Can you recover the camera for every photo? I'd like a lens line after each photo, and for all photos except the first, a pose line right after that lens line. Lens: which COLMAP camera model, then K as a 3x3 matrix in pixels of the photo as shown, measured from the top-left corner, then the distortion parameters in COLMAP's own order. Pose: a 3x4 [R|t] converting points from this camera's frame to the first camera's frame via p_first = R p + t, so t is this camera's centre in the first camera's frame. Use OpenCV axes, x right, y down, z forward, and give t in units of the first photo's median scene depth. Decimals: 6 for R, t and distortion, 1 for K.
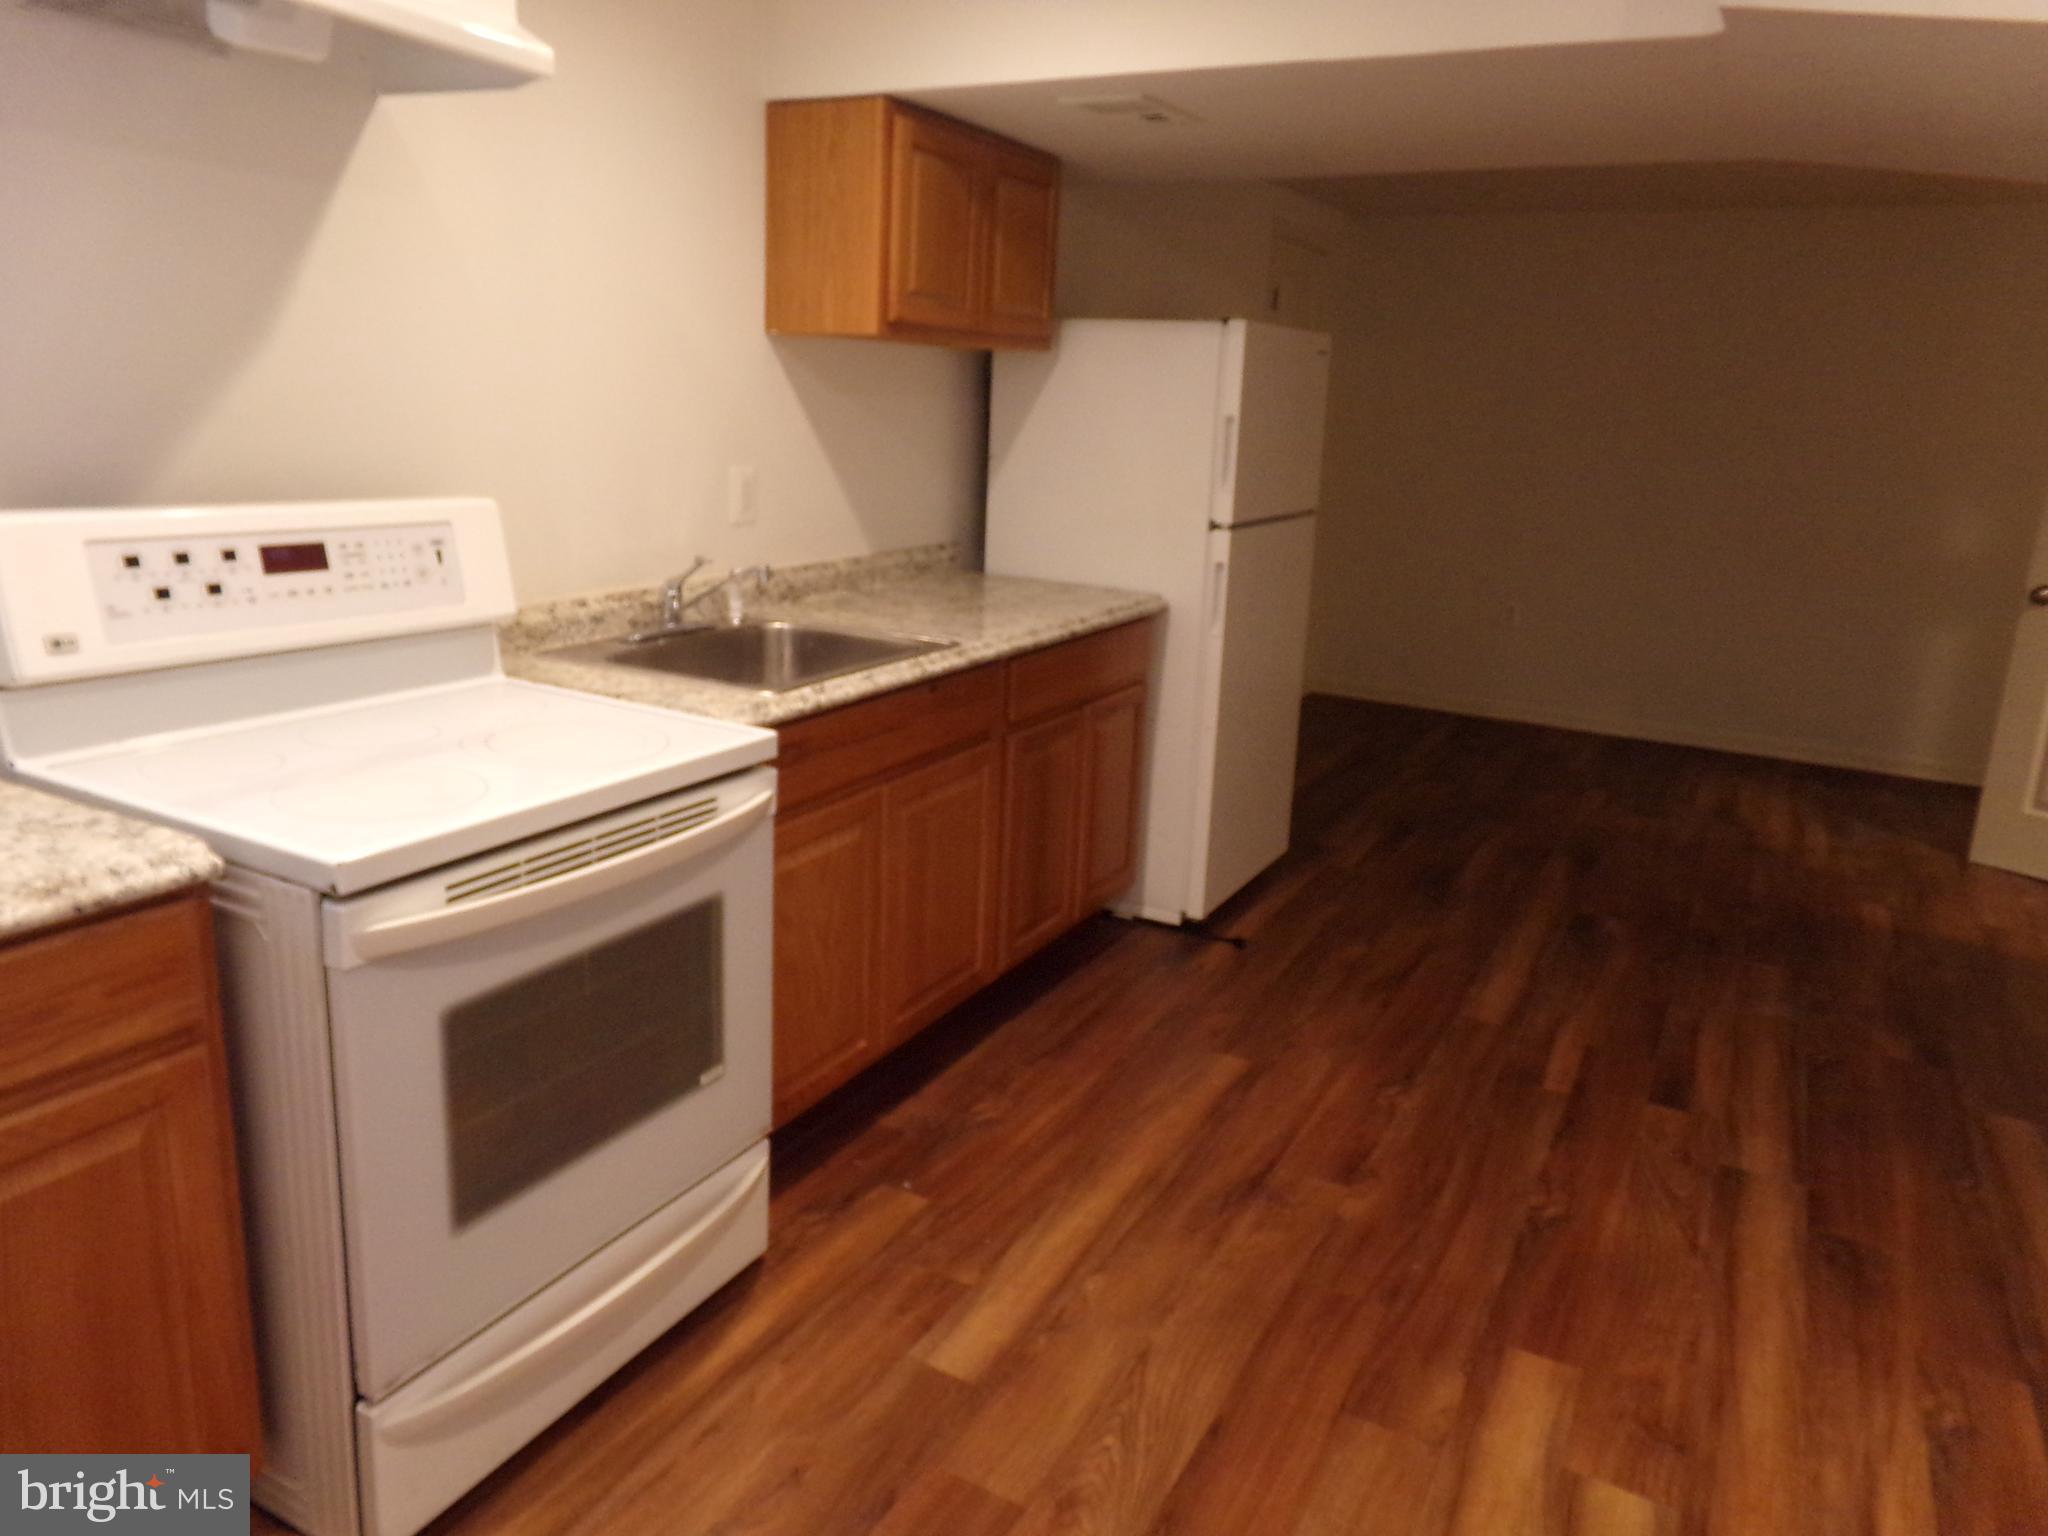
lens RADIAL K [[1448.1, 0, 1008.7], [0, 1448.1, 764.1], [0, 0, 1]] dist [-0.037046, 0.065776]
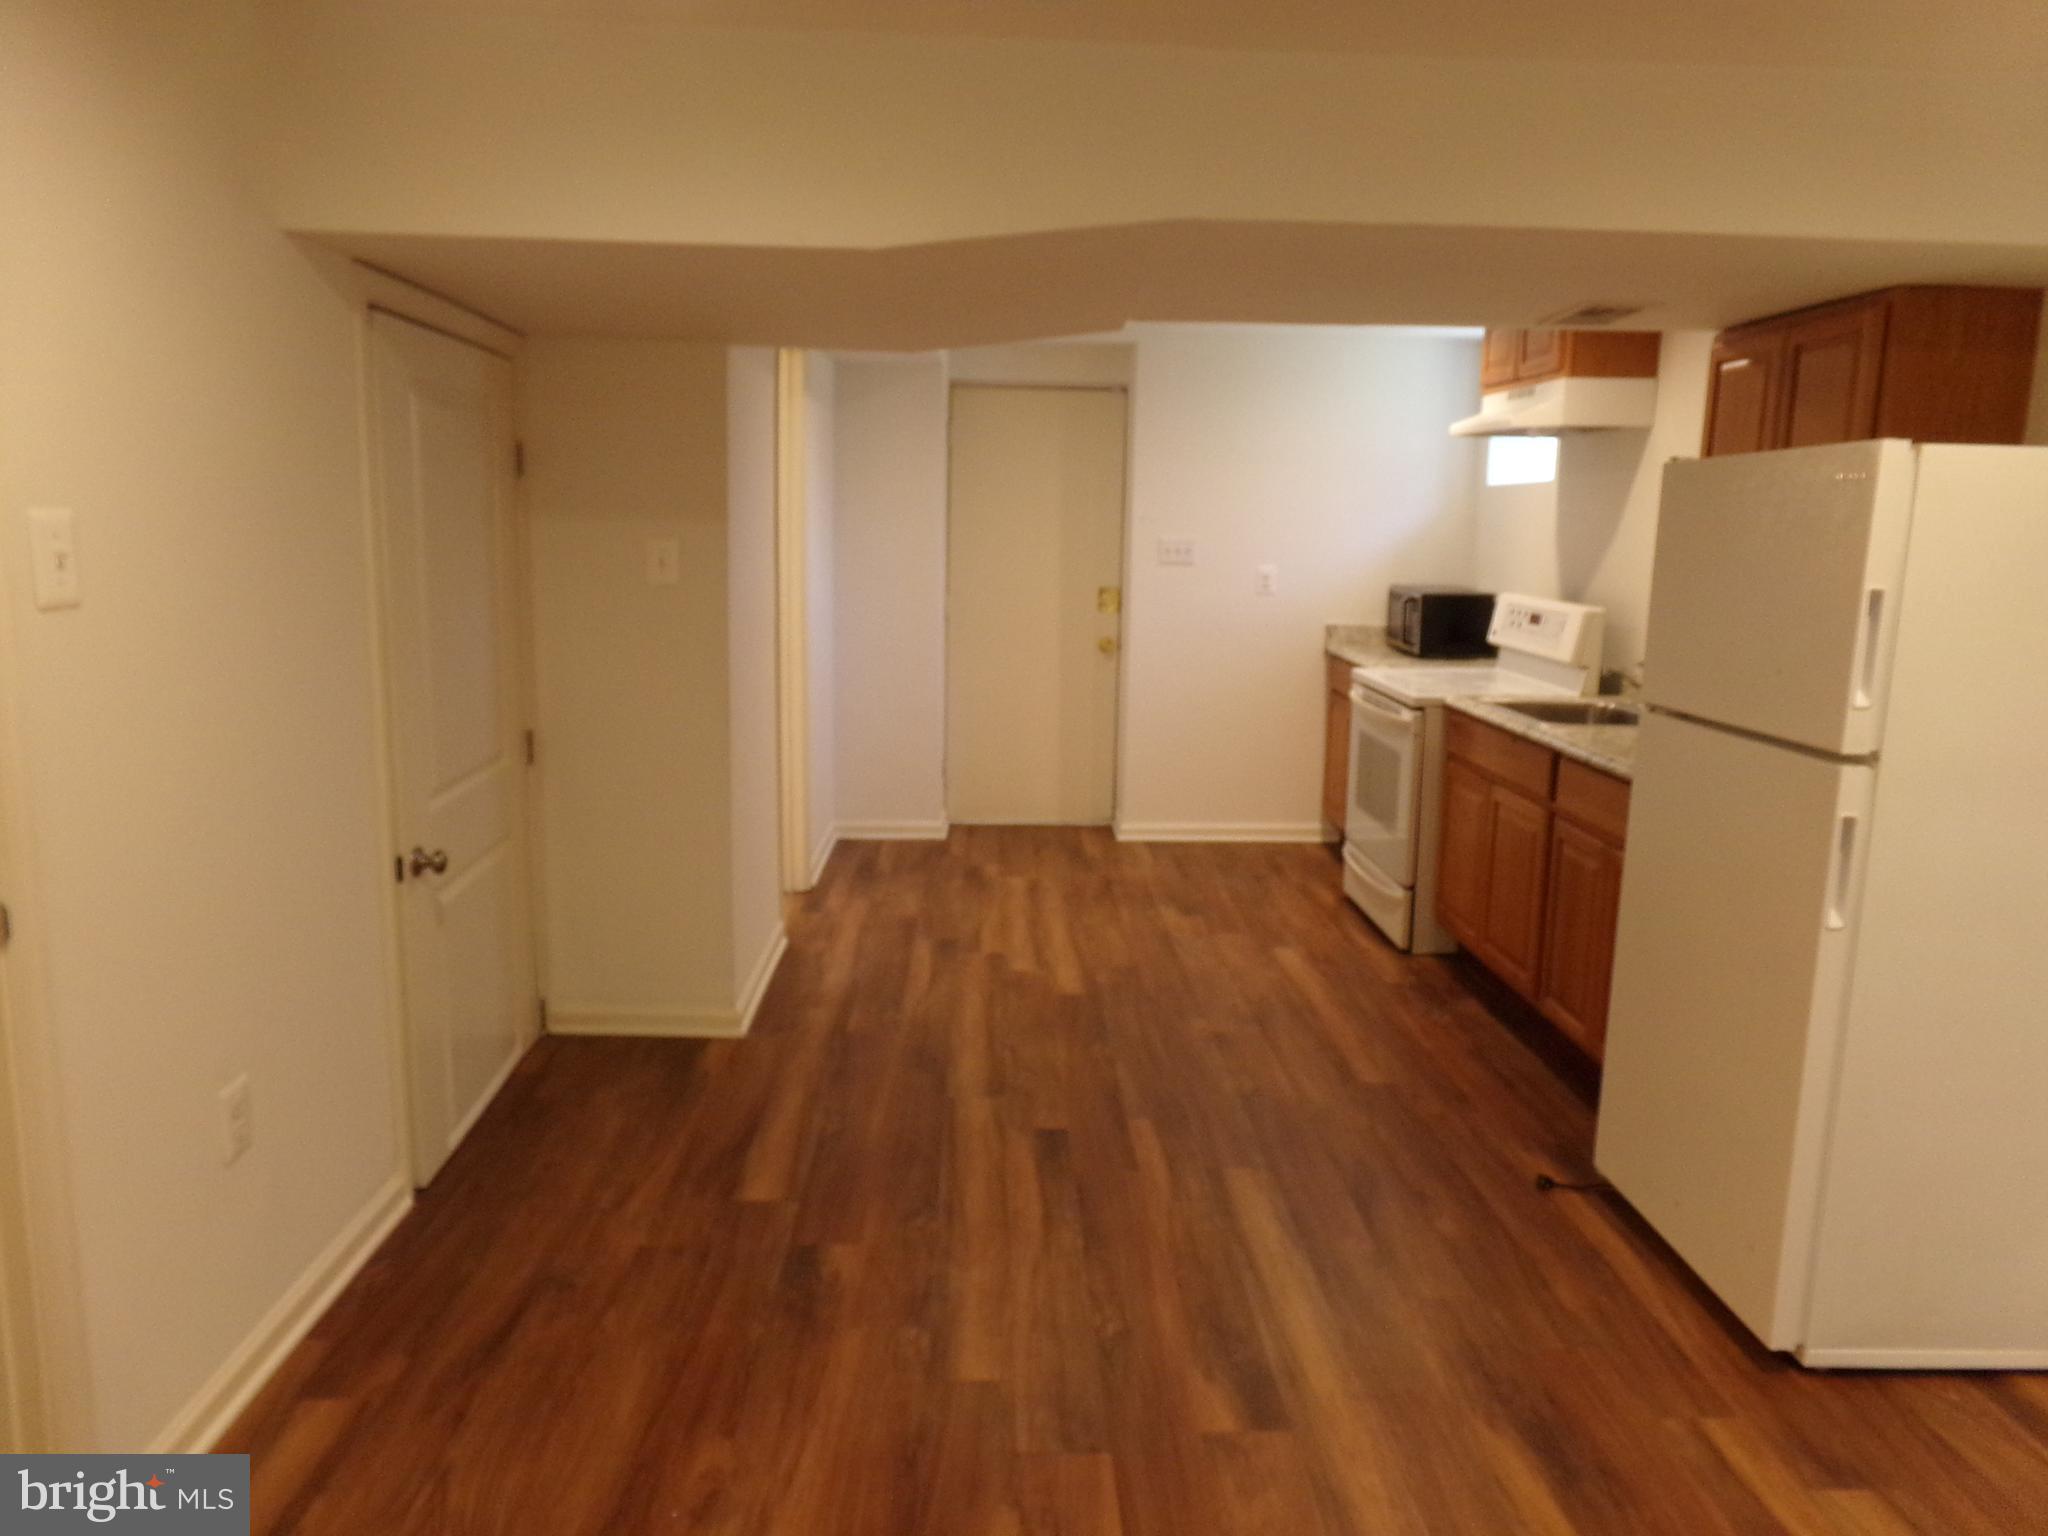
lens RADIAL K [[1448.1, 0, 1025.6], [0, 1448.1, 754.2], [0, 0, 1]] dist [-0.037046, 0.065776]
pose [[-0.865851, 0.019162, -0.499935, 1.144529], [-0.180728, 0.919810, 0.348264, -0.471445], [0.466519, 0.391897, -0.792955, 1.958542]]
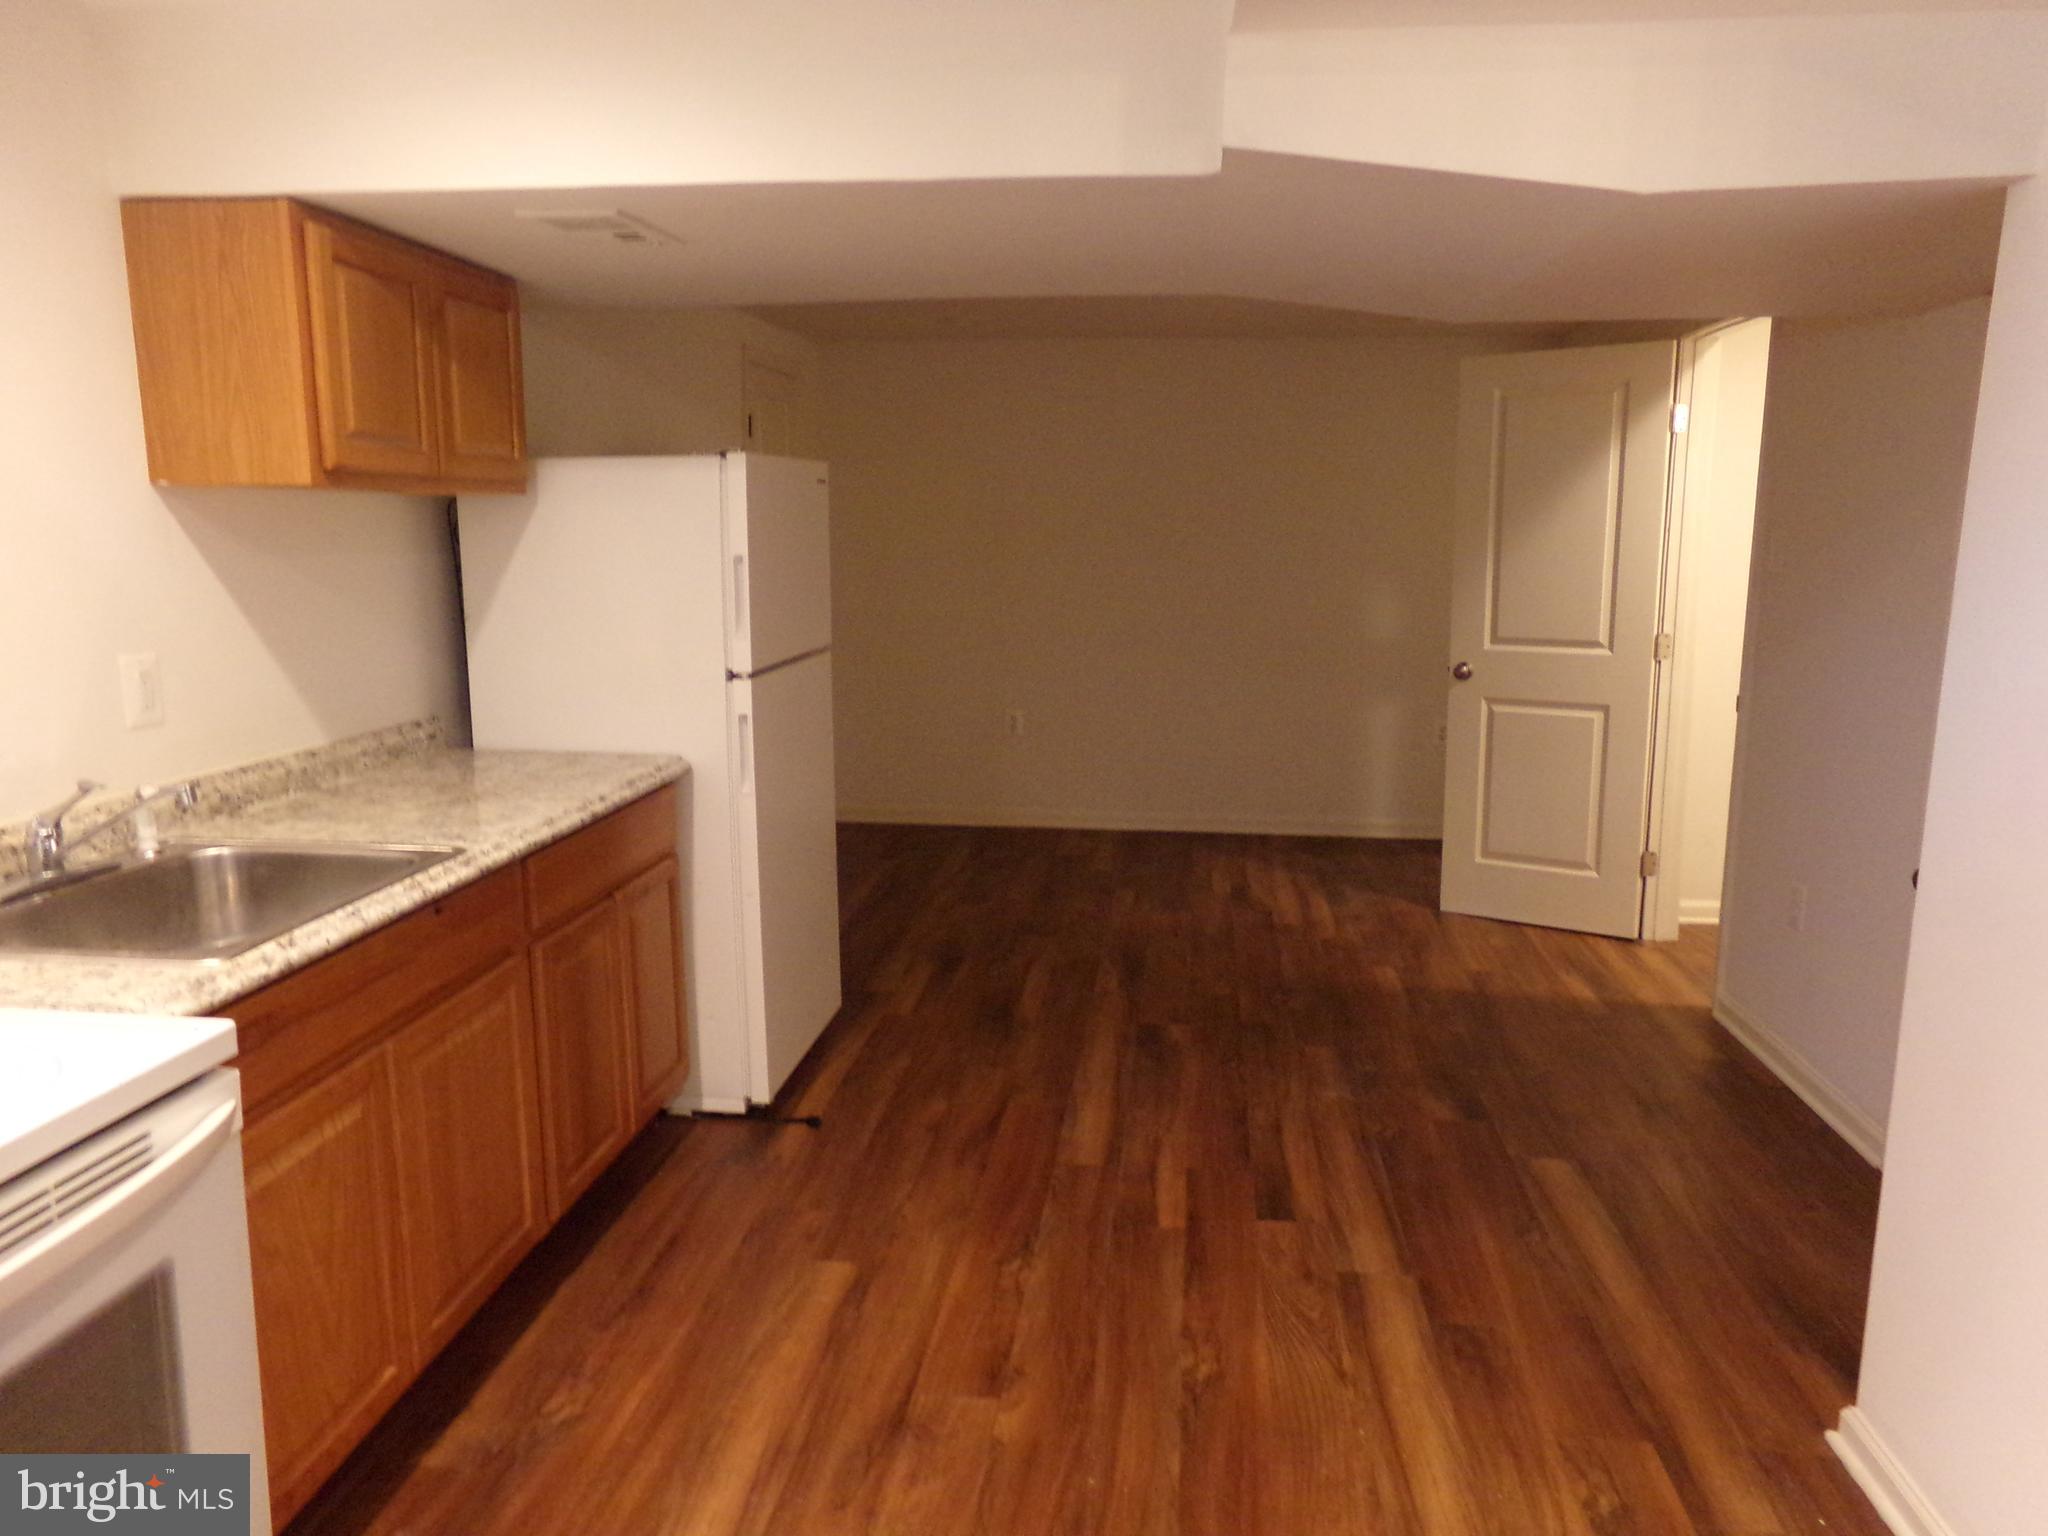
lens RADIAL K [[1448.1, 0, 1035.2], [0, 1448.1, 772.7], [0, 0, 1]] dist [-0.037046, 0.065776]
pose [[0.926844, -0.104823, 0.360517, -0.024279], [0.131158, 0.990135, -0.049303, -0.043862], [-0.351792, 0.092981, 0.931449, 0.114776]]
